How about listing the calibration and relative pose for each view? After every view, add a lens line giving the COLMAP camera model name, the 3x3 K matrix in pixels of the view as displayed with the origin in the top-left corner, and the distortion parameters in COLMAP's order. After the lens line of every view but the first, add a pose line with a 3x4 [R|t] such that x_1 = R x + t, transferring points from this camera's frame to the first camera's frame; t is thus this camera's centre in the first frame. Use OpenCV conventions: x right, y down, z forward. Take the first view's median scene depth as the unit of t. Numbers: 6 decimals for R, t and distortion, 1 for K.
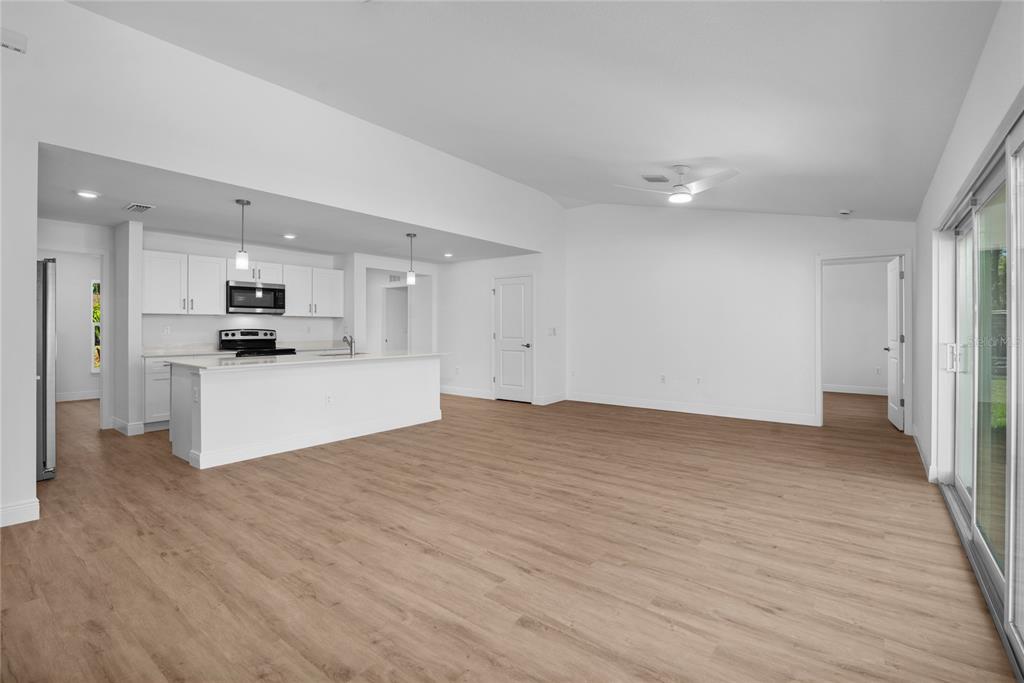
lens RADIAL K [[473.3, 0, 507.2], [0, 473.3, 325.9], [0, 0, 1]] dist [-0.002300, -0.000386]
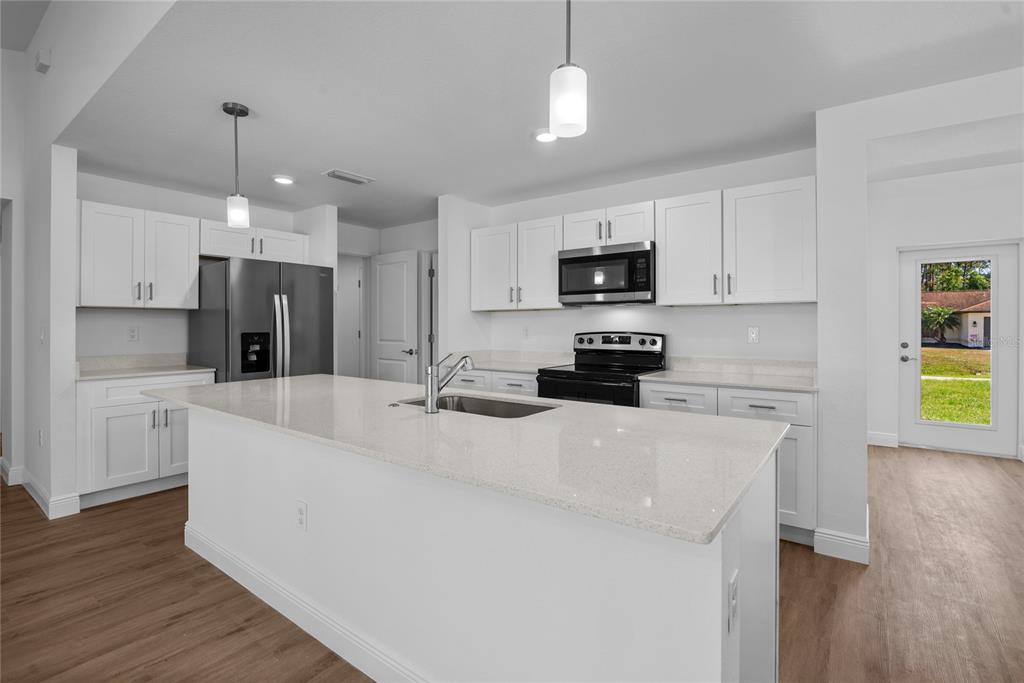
lens RADIAL K [[473.3, 0, 507.2], [0, 473.3, 325.9], [0, 0, 1]] dist [-0.002300, -0.000386]
pose [[0.015561, -0.002620, -0.999875, 0.011392], [0.002998, 0.999992, -0.002573, 0.000840], [0.999874, -0.002958, 0.015568, 0.863205]]
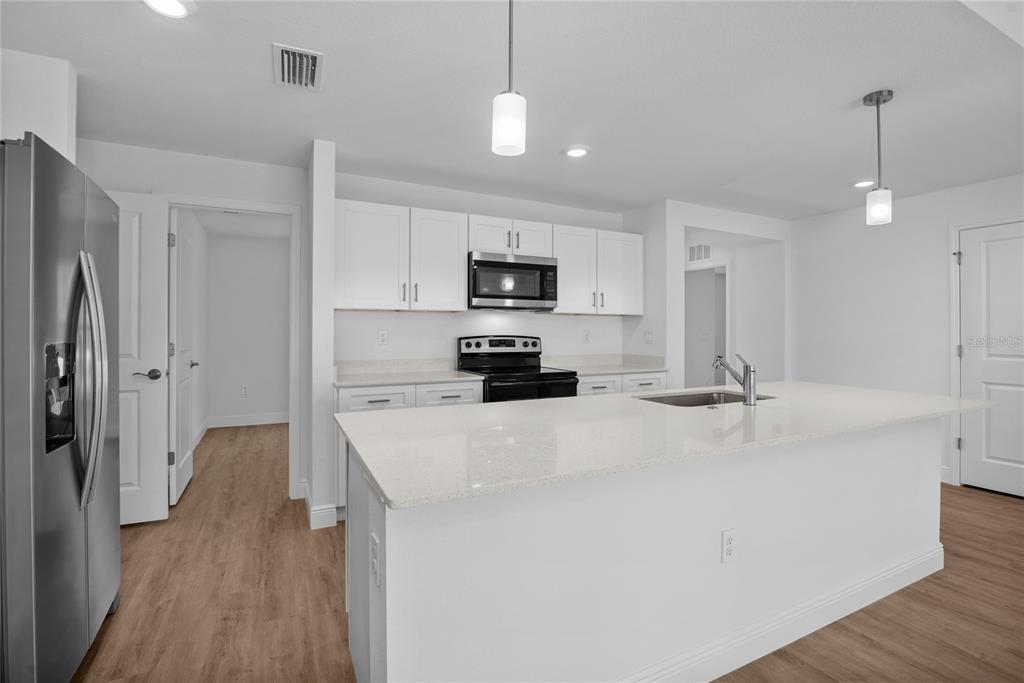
lens RADIAL K [[471.5, 0, 514.0], [0, 471.5, 330.1], [0, 0, 1]] dist [-0.036671, -0.000102]
pose [[0.900999, -0.000707, -0.433821, -0.274716], [0.000507, 1.000000, -0.000578, 0.000229], [0.433821, 0.000301, 0.900999, 0.473887]]
